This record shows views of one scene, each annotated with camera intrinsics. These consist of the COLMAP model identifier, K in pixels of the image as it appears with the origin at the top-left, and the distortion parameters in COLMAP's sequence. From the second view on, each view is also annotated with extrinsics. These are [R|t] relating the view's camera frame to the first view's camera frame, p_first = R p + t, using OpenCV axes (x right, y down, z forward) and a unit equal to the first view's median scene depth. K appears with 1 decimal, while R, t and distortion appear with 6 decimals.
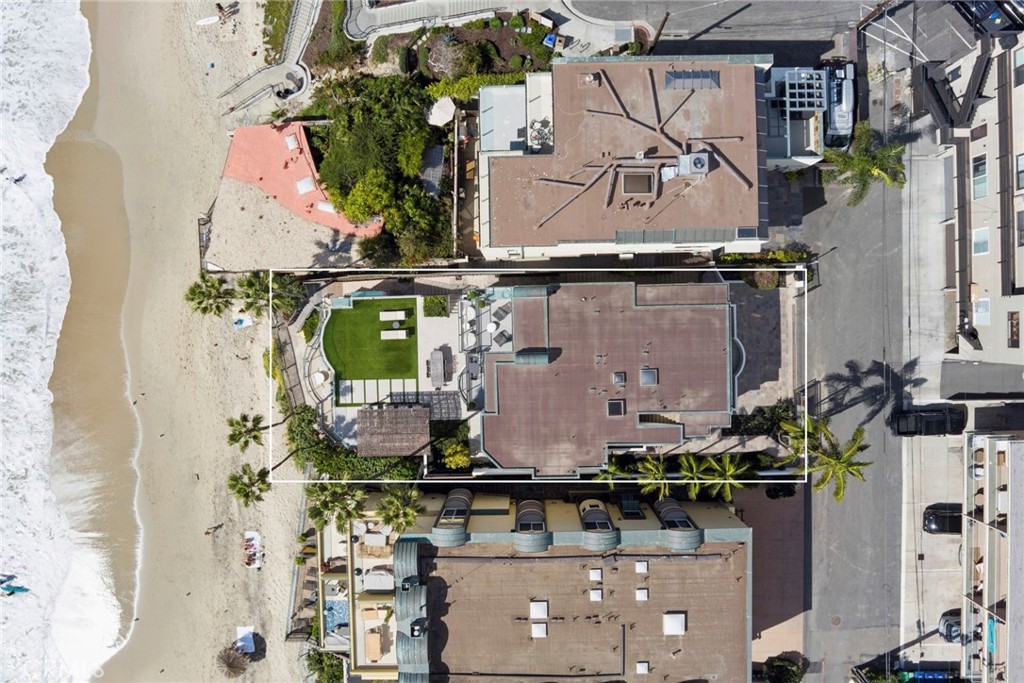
lens RADIAL K [[820.2, 0, 512.0], [0, 820.2, 341.5], [0, 0, 1]] dist [-0.070768, 0.015189]
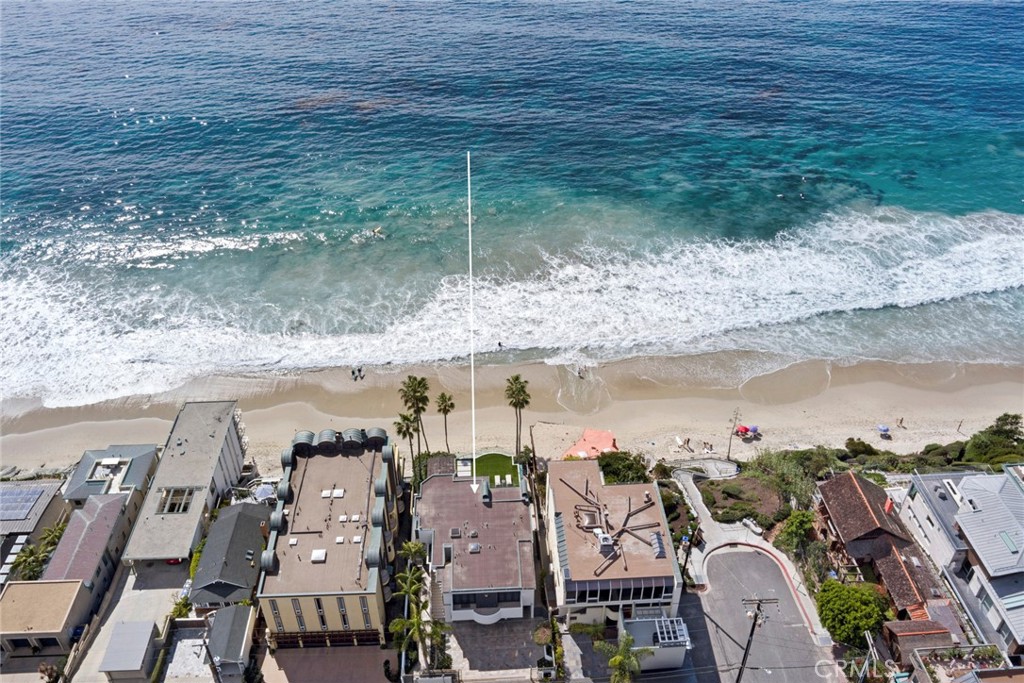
lens RADIAL K [[820.2, 0, 512.0], [0, 820.2, 341.5], [0, 0, 1]] dist [-0.070768, 0.015189]
pose [[0.030956, 0.590327, -0.806570, 1.220470], [-0.999391, 0.005261, -0.034506, 0.022016], [-0.016127, 0.807147, 0.590130, -0.273151]]
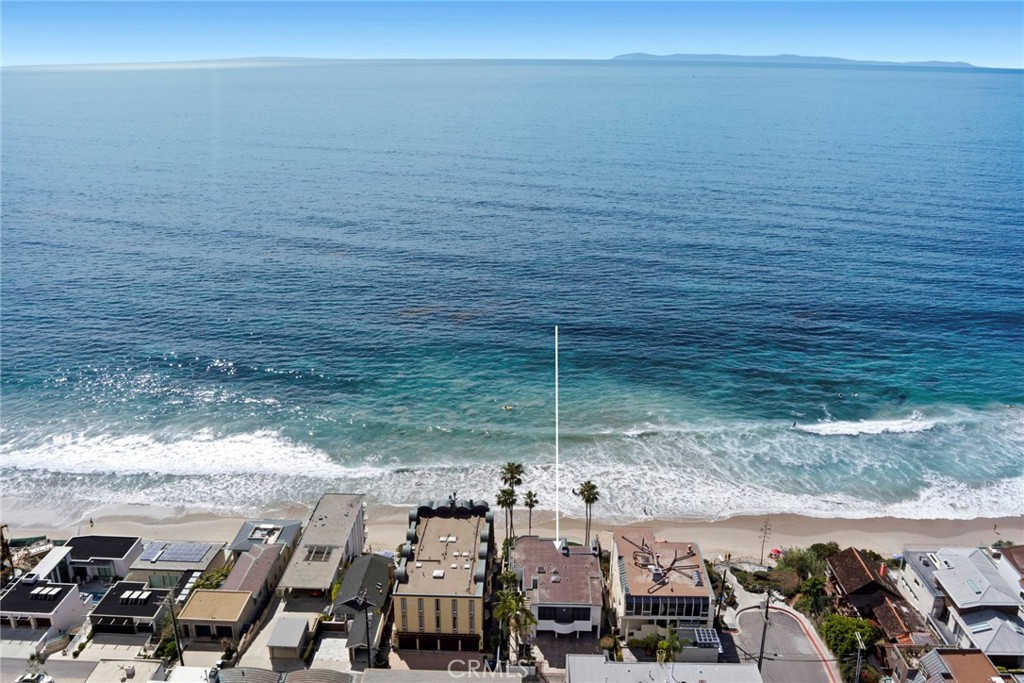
lens RADIAL K [[820.2, 0, 512.0], [0, 820.2, 341.5], [0, 0, 1]] dist [-0.070768, 0.015189]
pose [[-0.053907, 0.326313, -0.943723, 1.941200], [-0.998187, -0.042953, 0.042166, 0.092167], [-0.026777, 0.944285, 0.328037, -0.255569]]
